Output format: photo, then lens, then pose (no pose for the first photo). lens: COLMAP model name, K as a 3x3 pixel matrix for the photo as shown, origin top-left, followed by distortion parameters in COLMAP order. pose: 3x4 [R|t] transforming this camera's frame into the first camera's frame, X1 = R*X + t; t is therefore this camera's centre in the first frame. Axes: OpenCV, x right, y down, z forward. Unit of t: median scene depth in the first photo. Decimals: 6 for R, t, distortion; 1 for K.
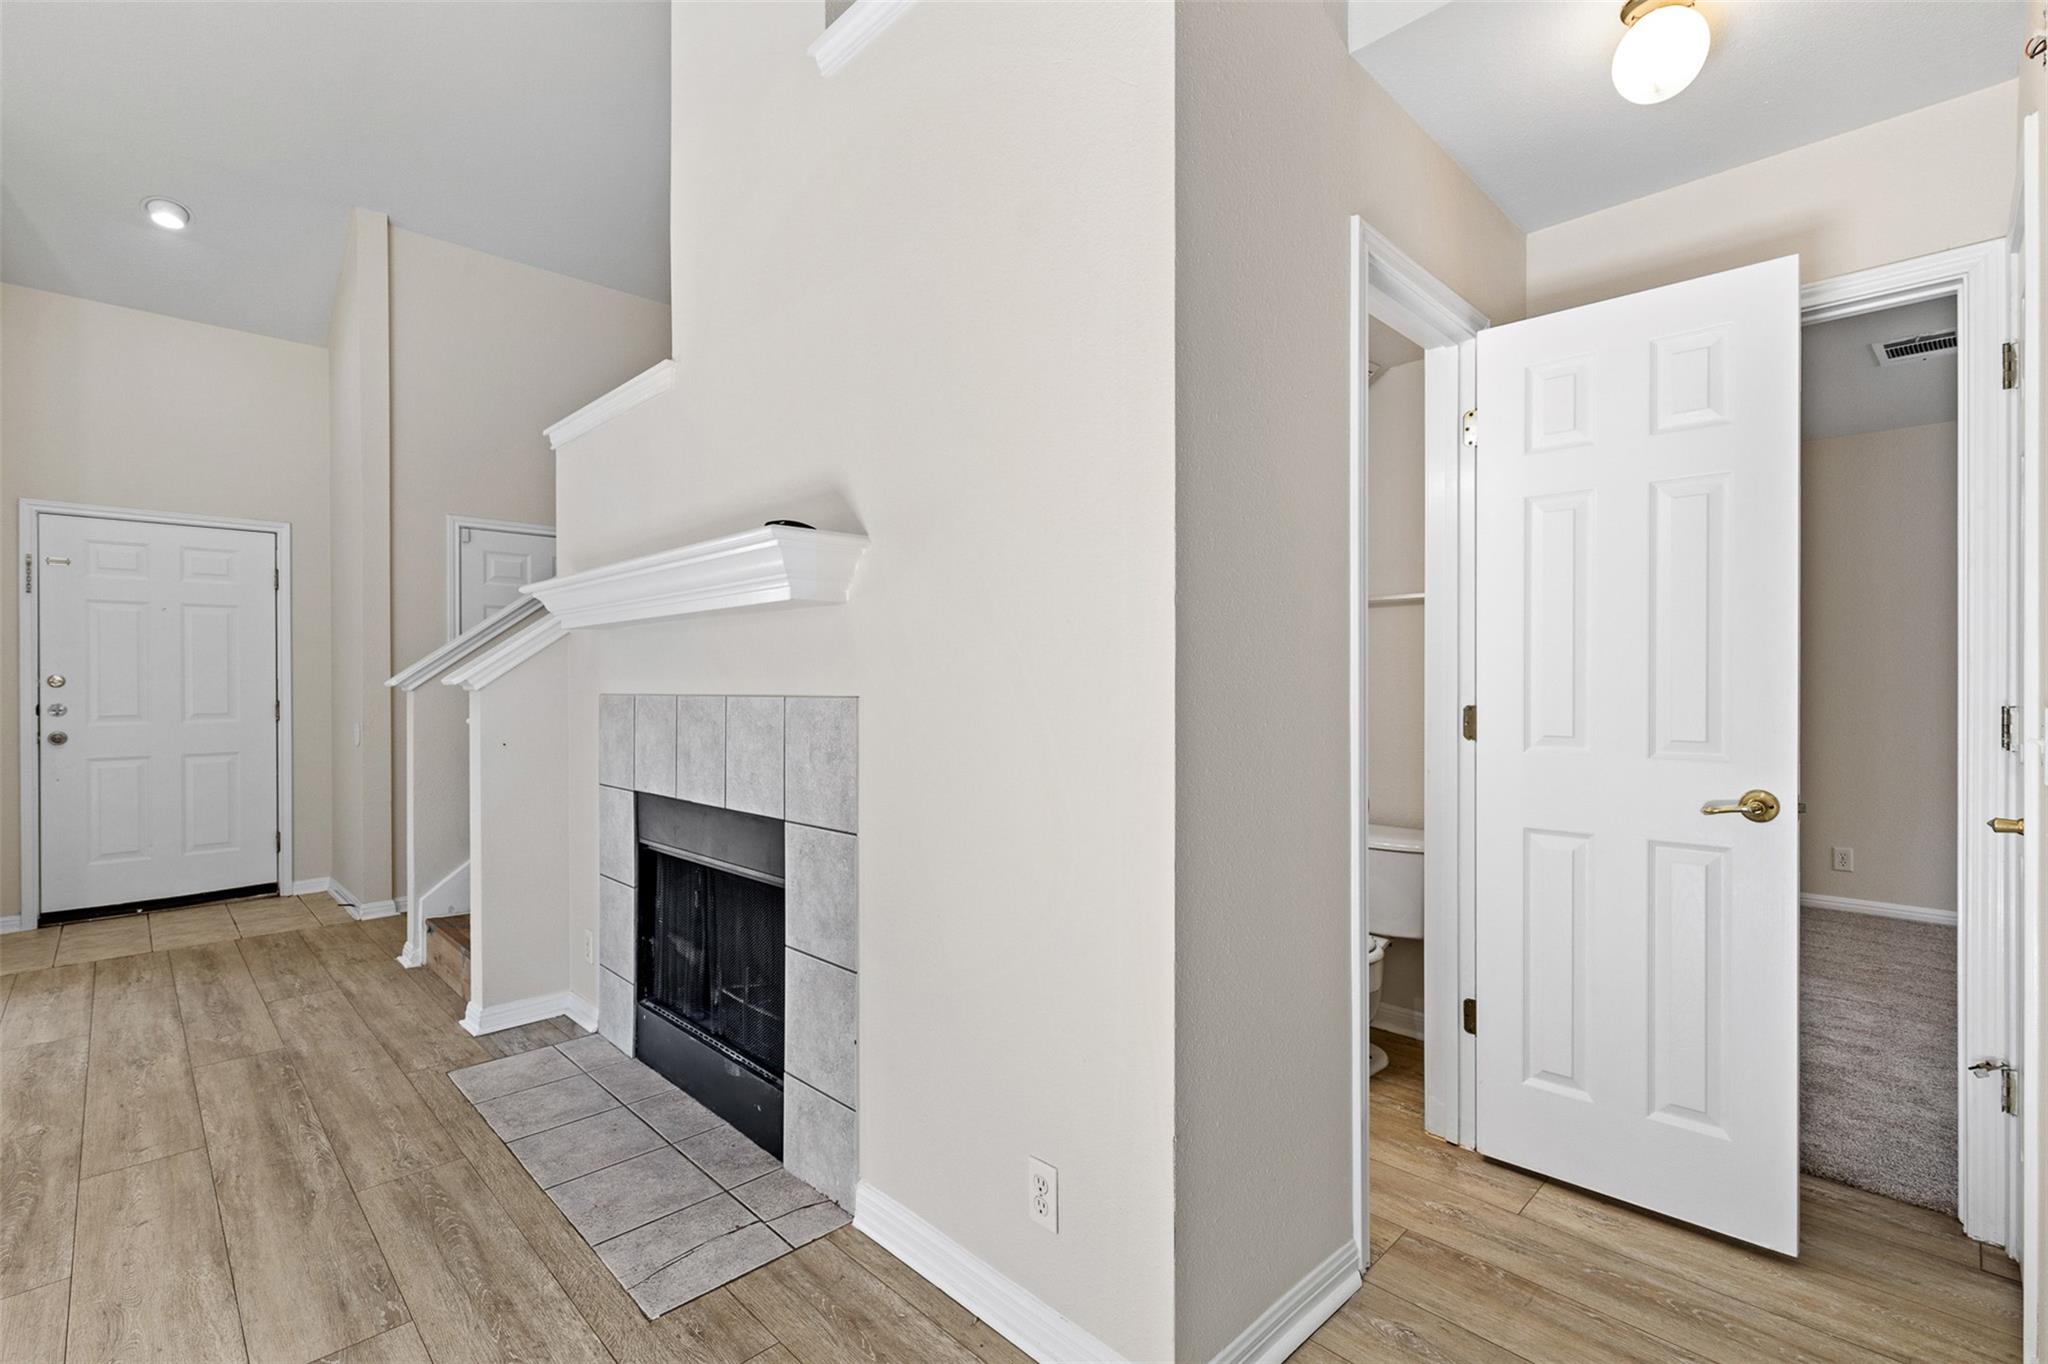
lens RADIAL K [[922.6, 0, 1023.5], [0, 922.6, 681.1], [0, 0, 1]] dist [0.005441, -0.000290]
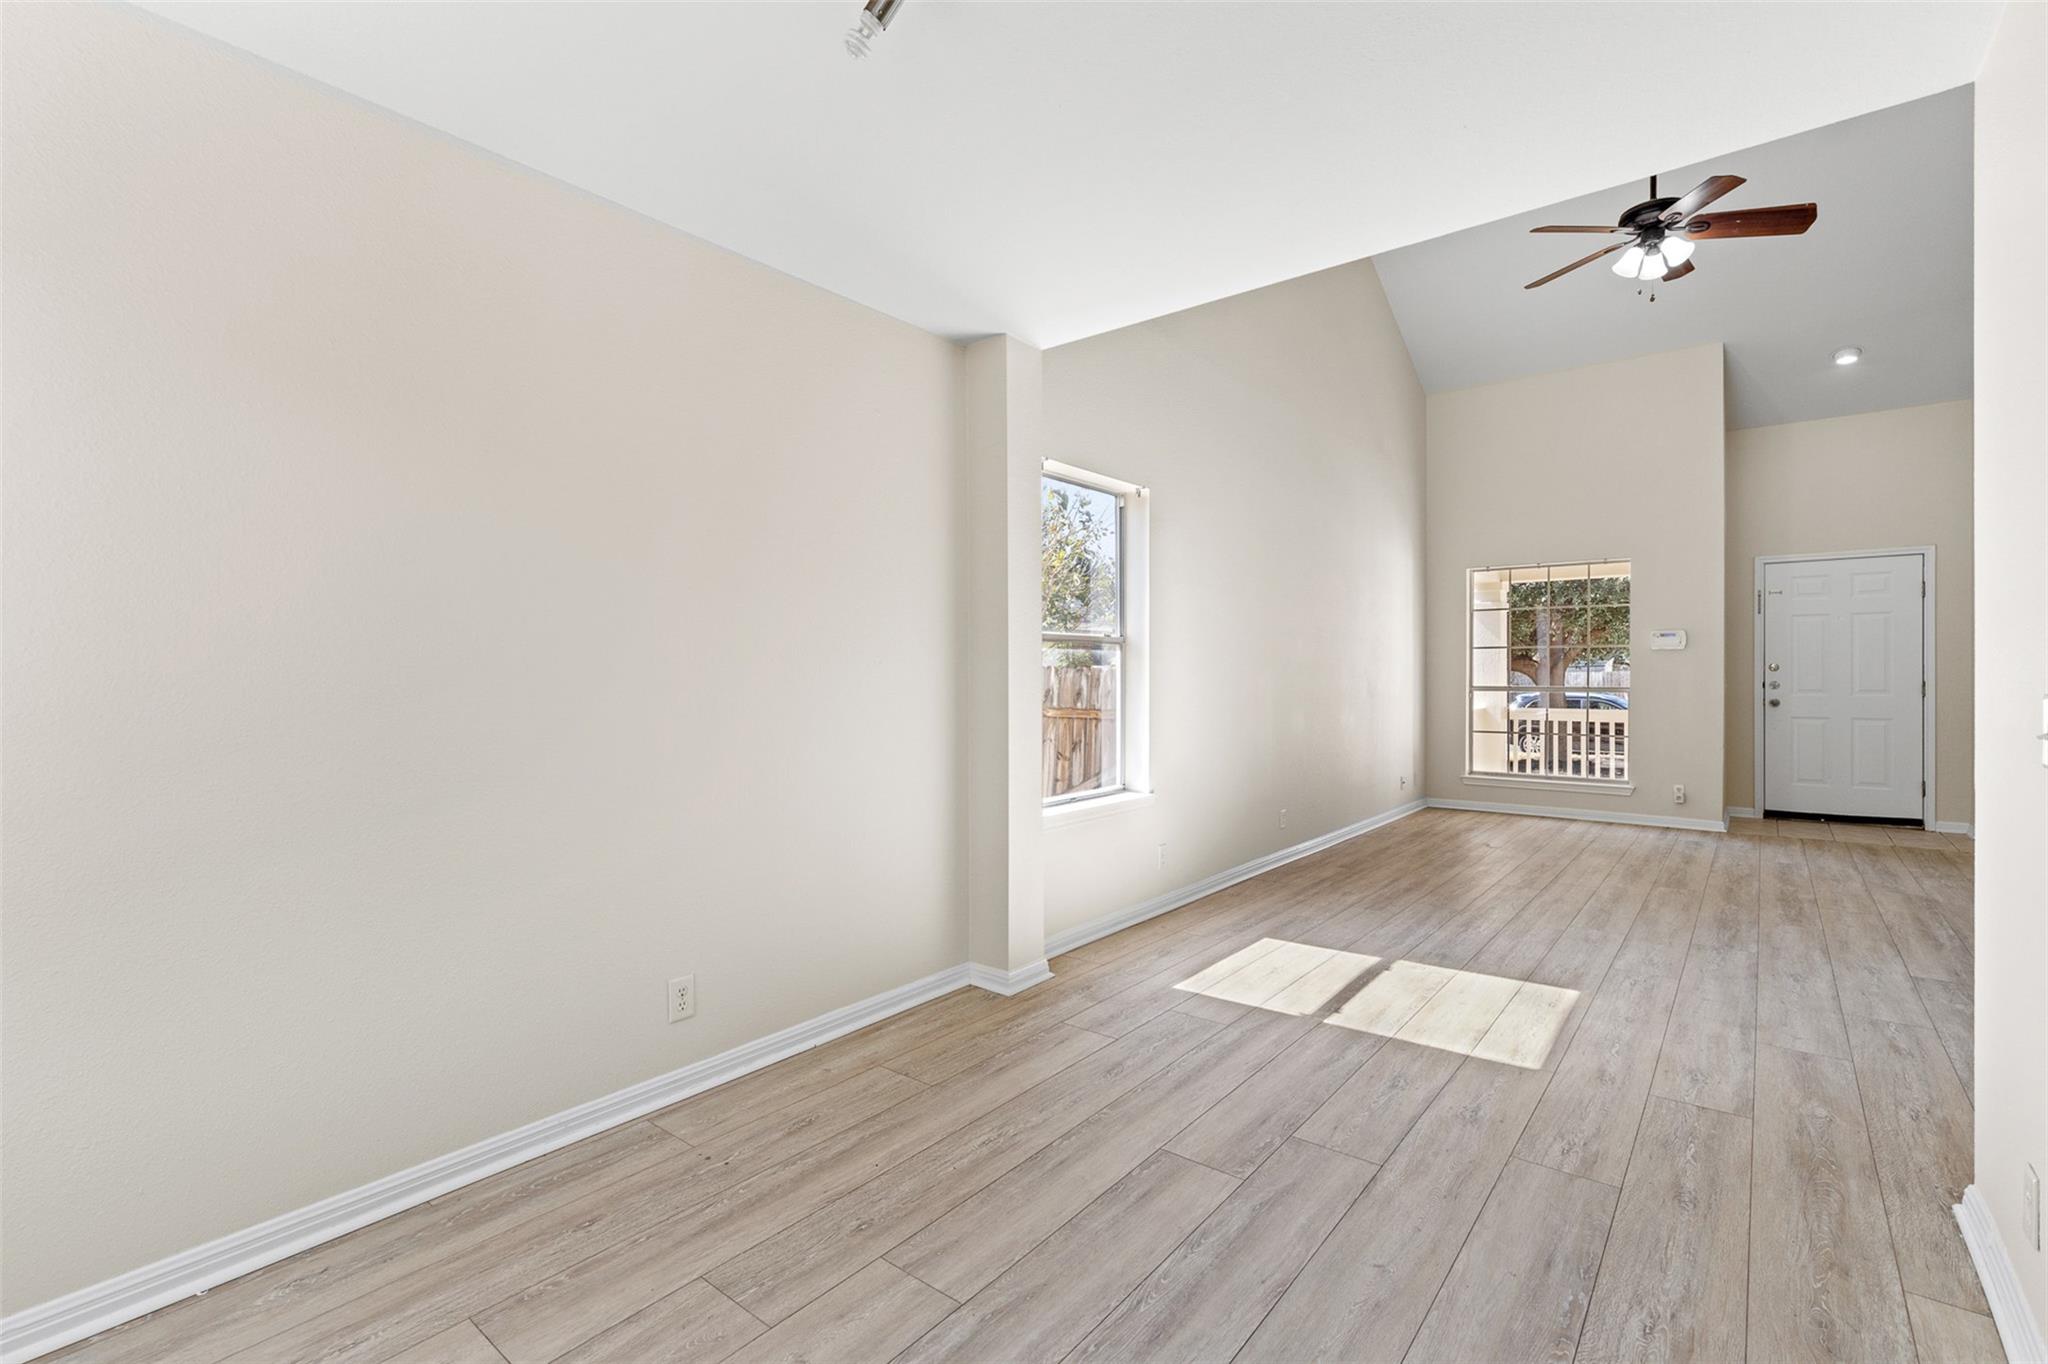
lens RADIAL K [[922.6, 0, 1019.7], [0, 922.6, 678.5], [0, 0, 1]] dist [0.005441, -0.000290]
pose [[0.118927, 0.009724, -0.992855, 0.648052], [0.003615, 0.999941, 0.010227, -0.002113], [0.992896, -0.004806, 0.118884, -0.801615]]
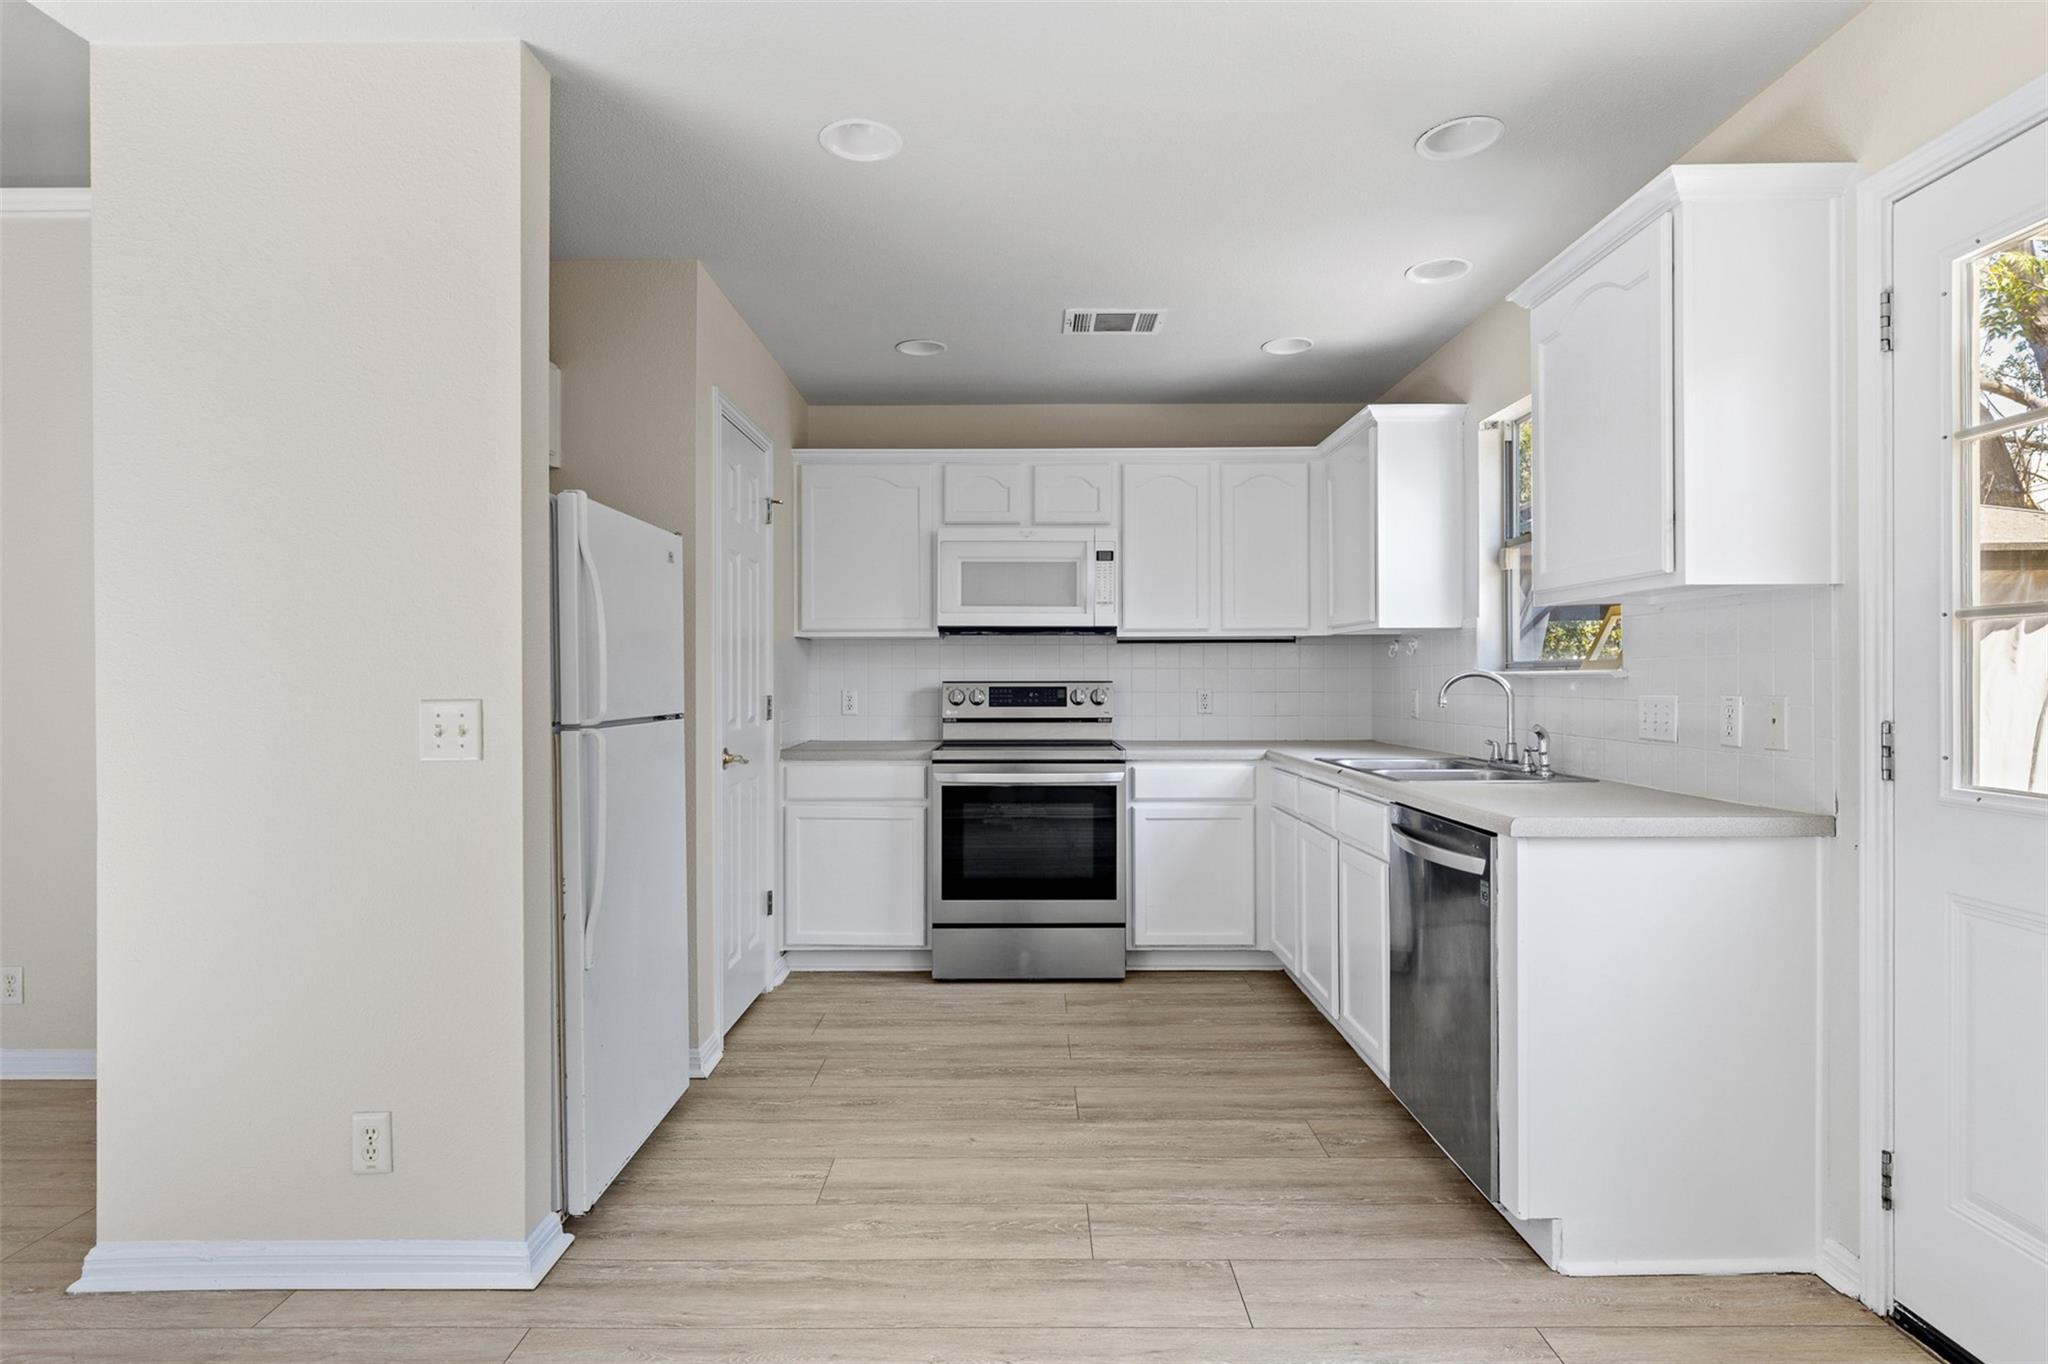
lens RADIAL K [[1051.3, 0, 1022.4], [0, 1051.3, 680.6], [0, 0, 1]] dist [0.000807, 0.000386]
pose [[0.703264, -0.001324, 0.710927, -0.026352], [0.001559, 0.999999, 0.000320, -0.000015], [-0.710927, 0.000883, 0.703265, -0.972776]]
